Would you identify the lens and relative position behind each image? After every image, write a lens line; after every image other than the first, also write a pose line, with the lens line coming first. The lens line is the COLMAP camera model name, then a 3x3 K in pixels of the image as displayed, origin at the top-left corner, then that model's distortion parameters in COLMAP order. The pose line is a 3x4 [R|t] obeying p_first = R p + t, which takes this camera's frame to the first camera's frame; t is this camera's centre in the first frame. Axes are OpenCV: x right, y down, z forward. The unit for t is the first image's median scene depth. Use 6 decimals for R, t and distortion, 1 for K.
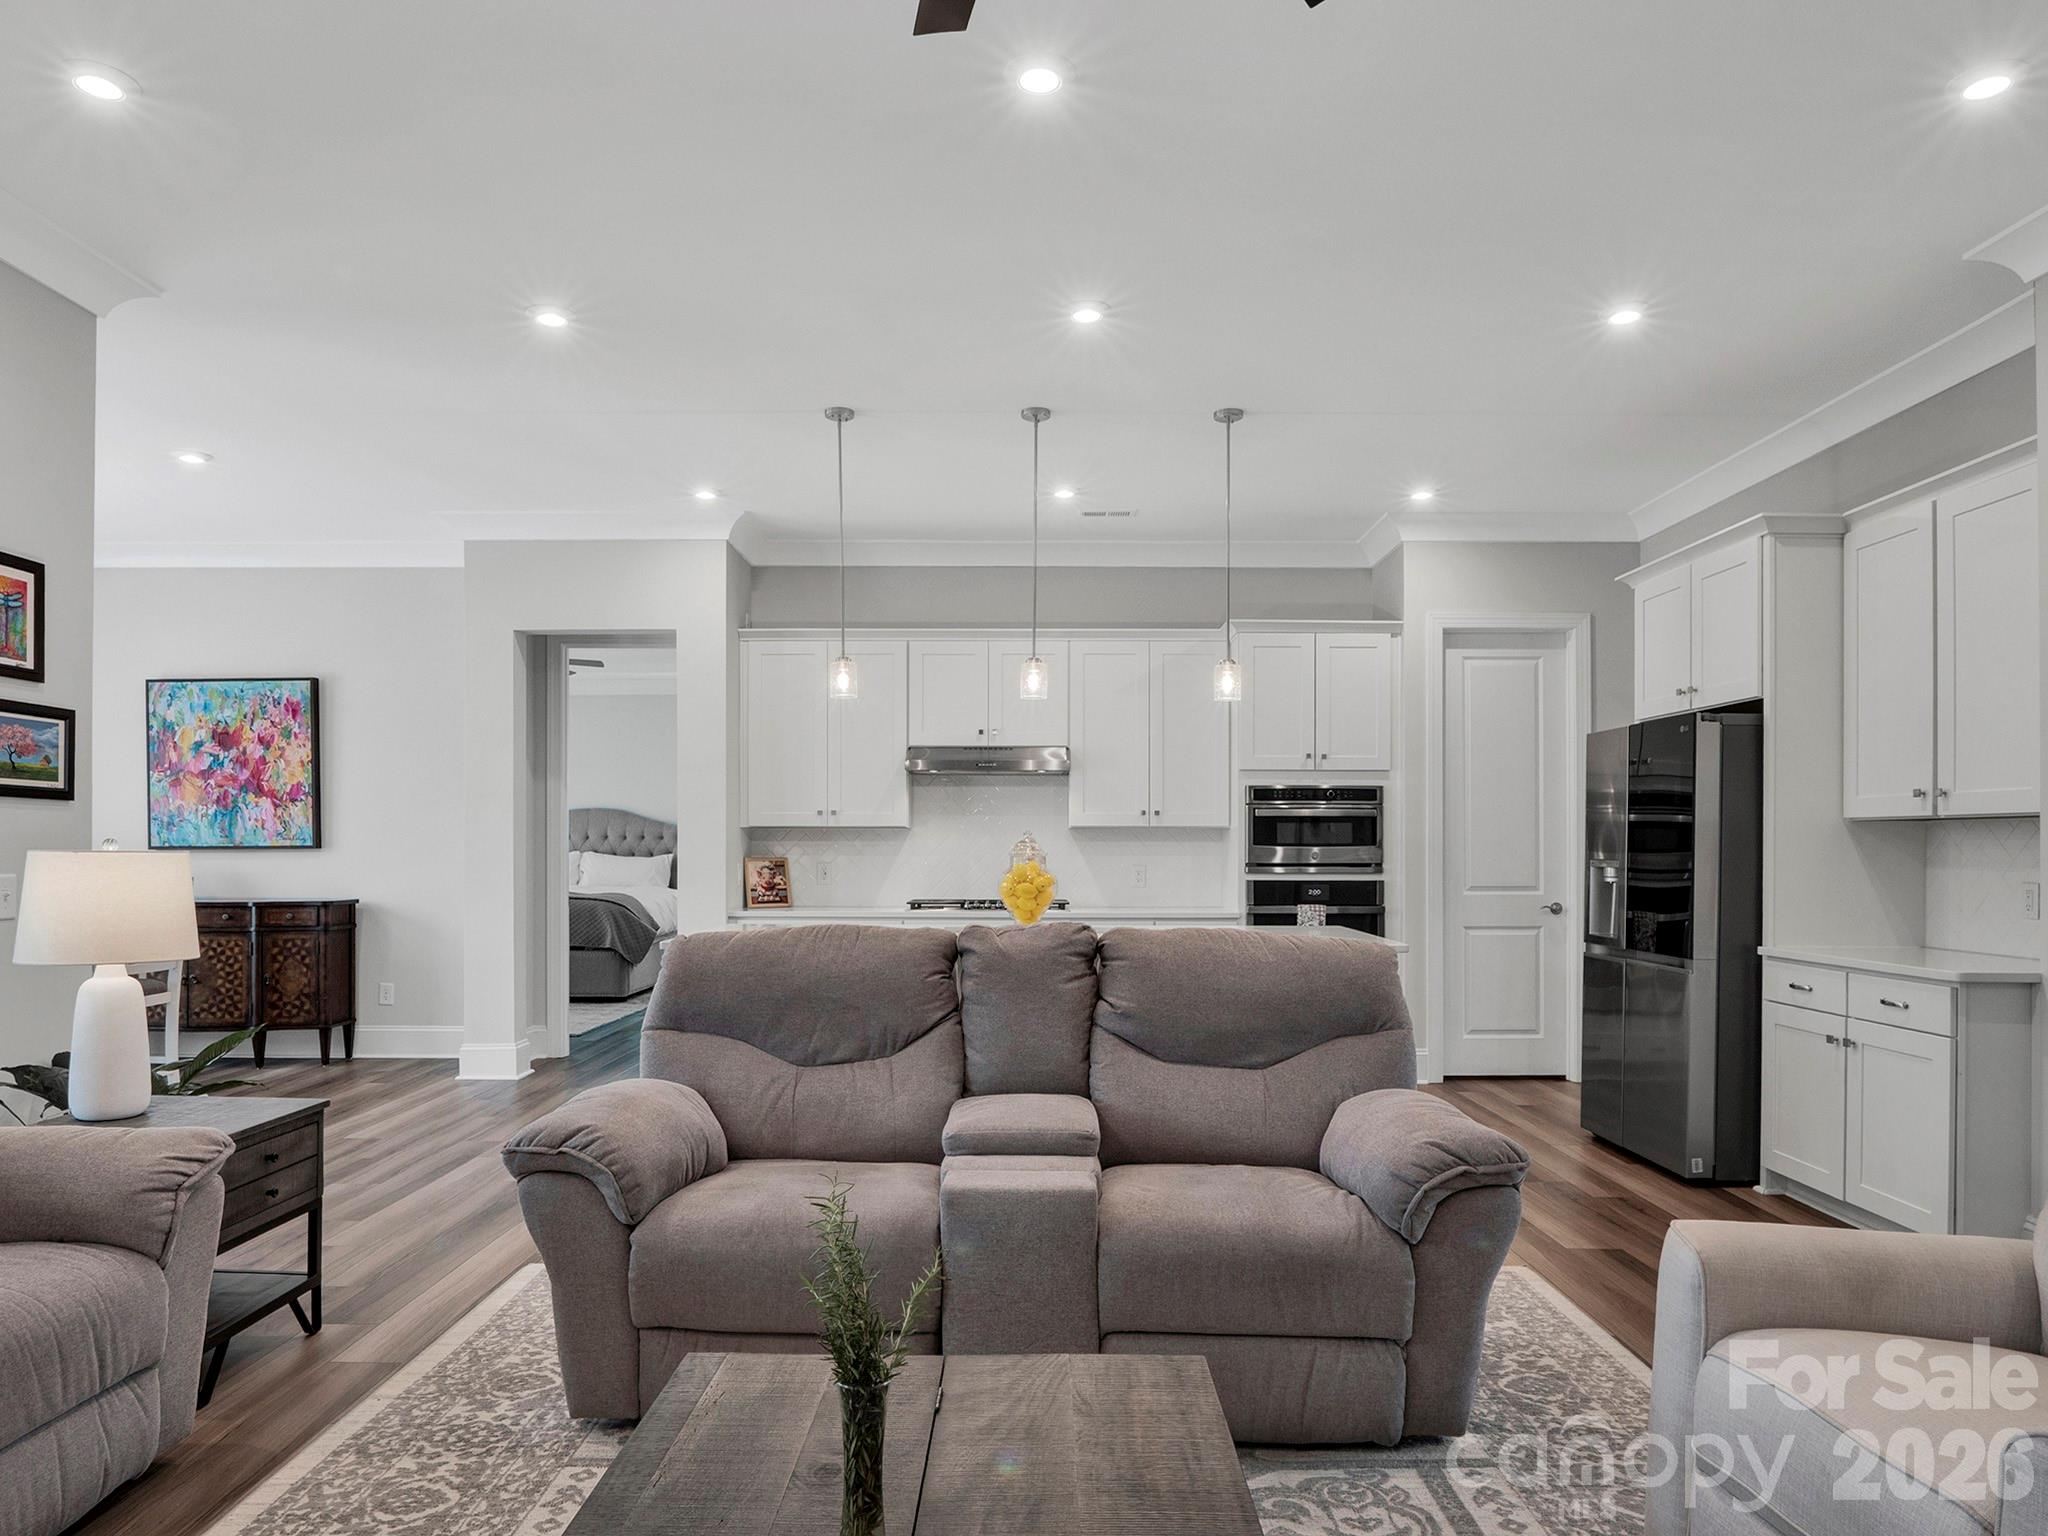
lens RADIAL K [[1330.1, 0, 1024.2], [0, 1330.1, 849.8], [0, 0, 1]] dist [-0.019994, 0.000013]
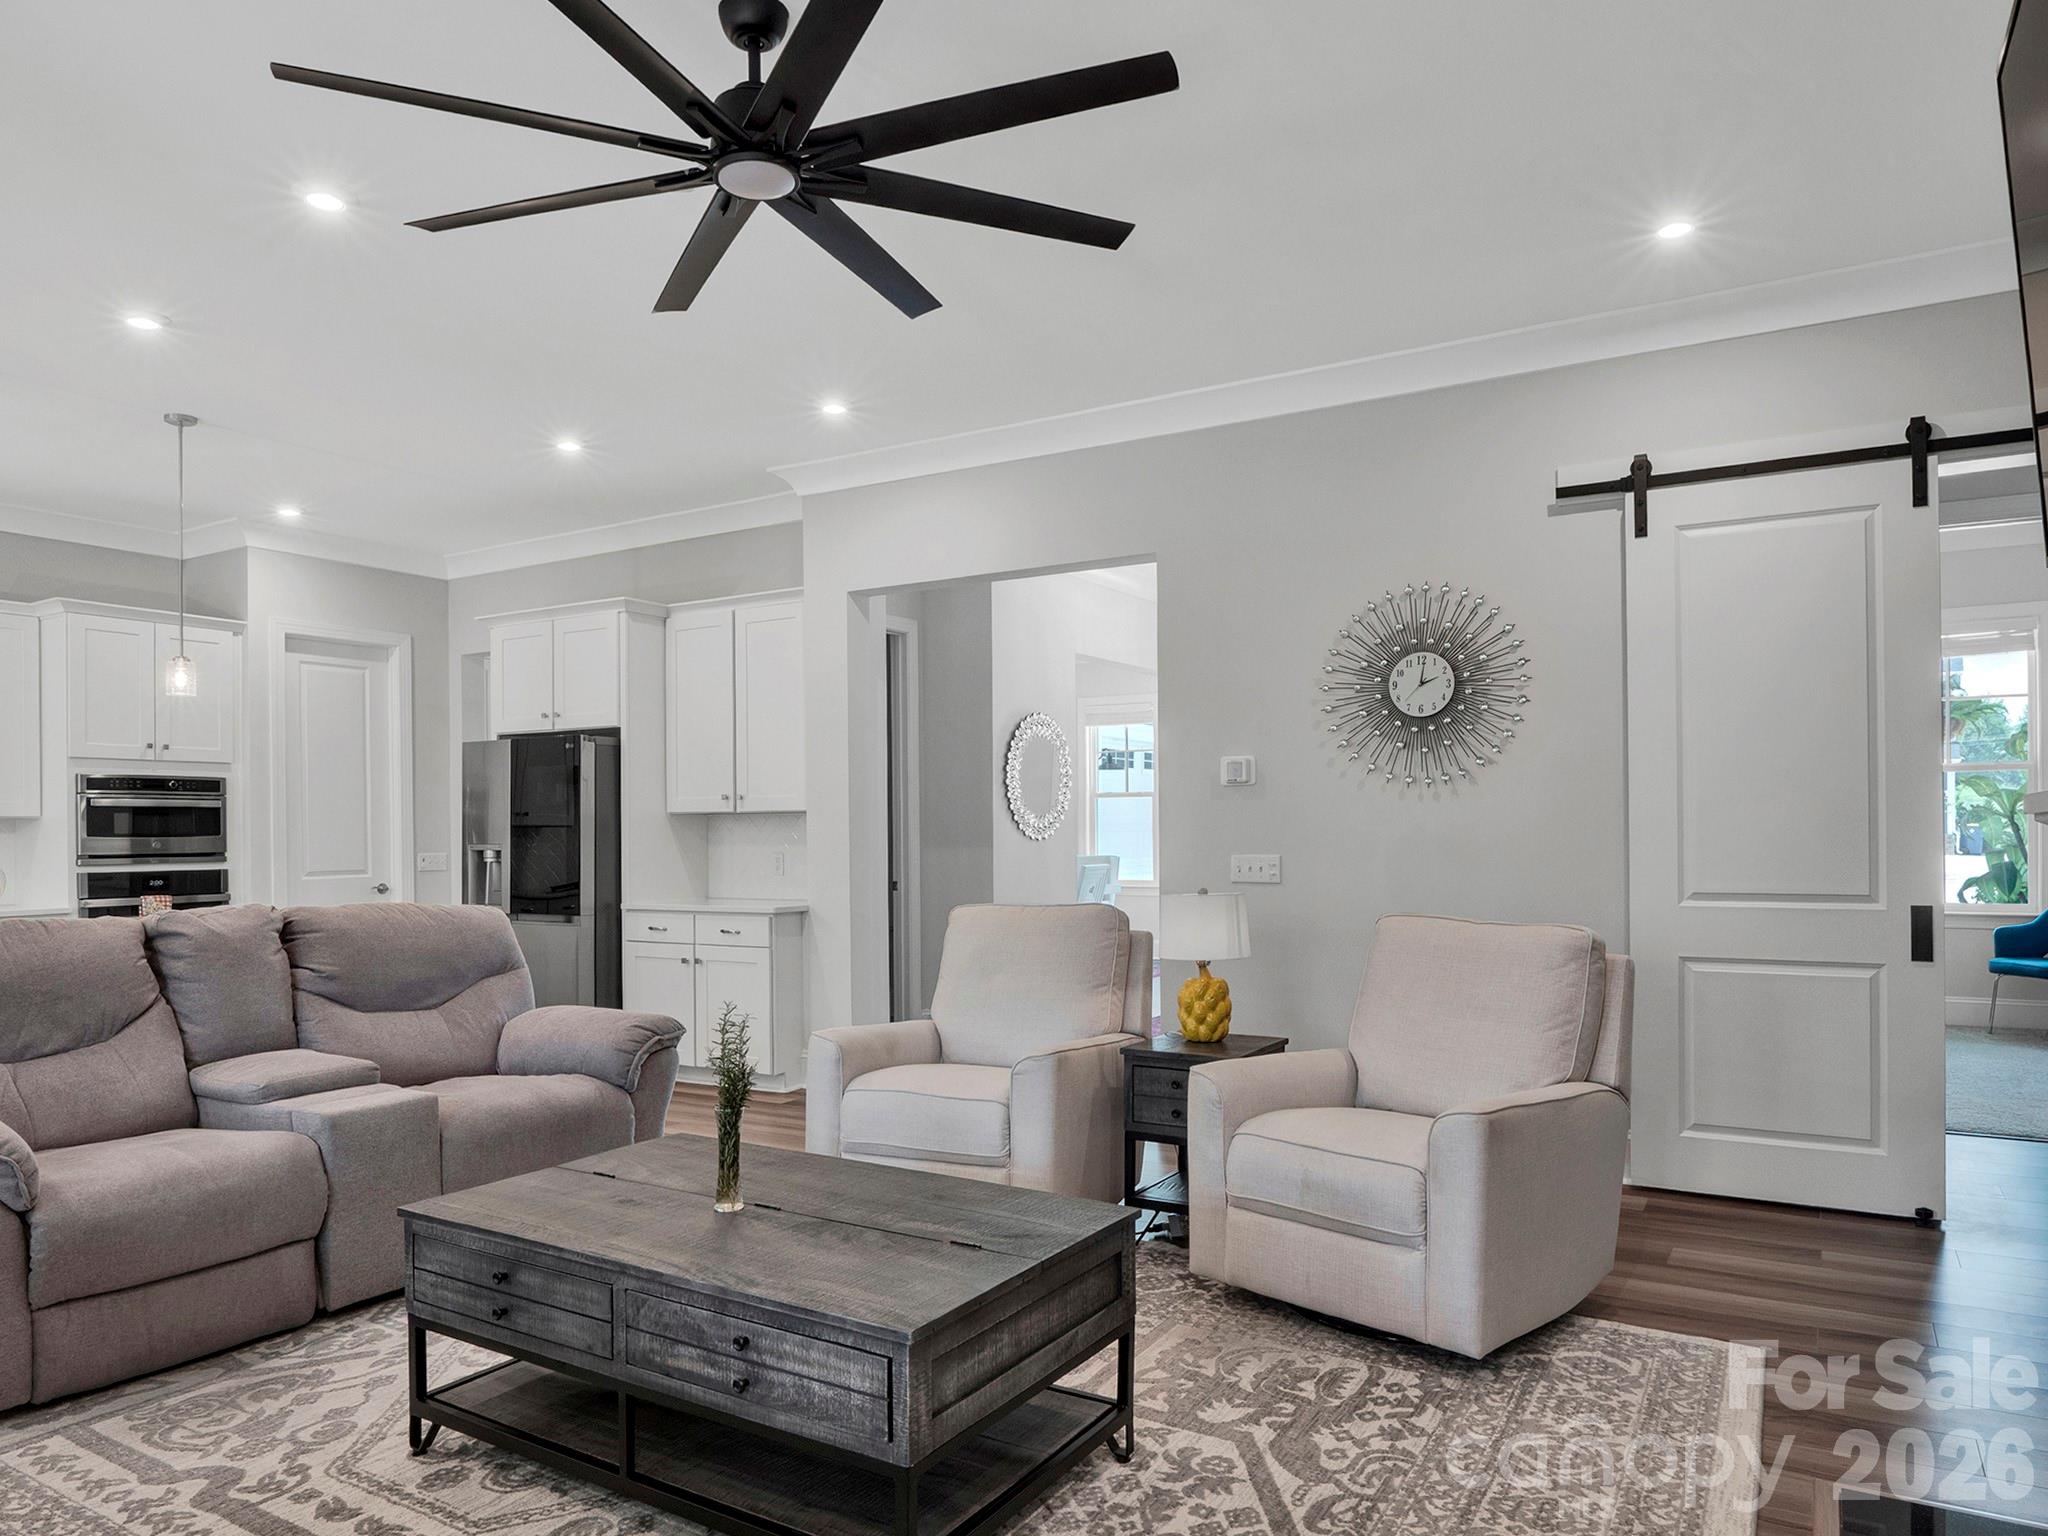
lens RADIAL K [[1330.1, 0, 1024.2], [0, 1330.1, 849.8], [0, 0, 1]] dist [-0.019994, 0.000013]
pose [[0.520732, -0.019142, 0.853505, -0.426704], [0.011490, 0.999815, 0.015413, -0.000879], [-0.853643, 0.001781, 0.520856, -0.104265]]
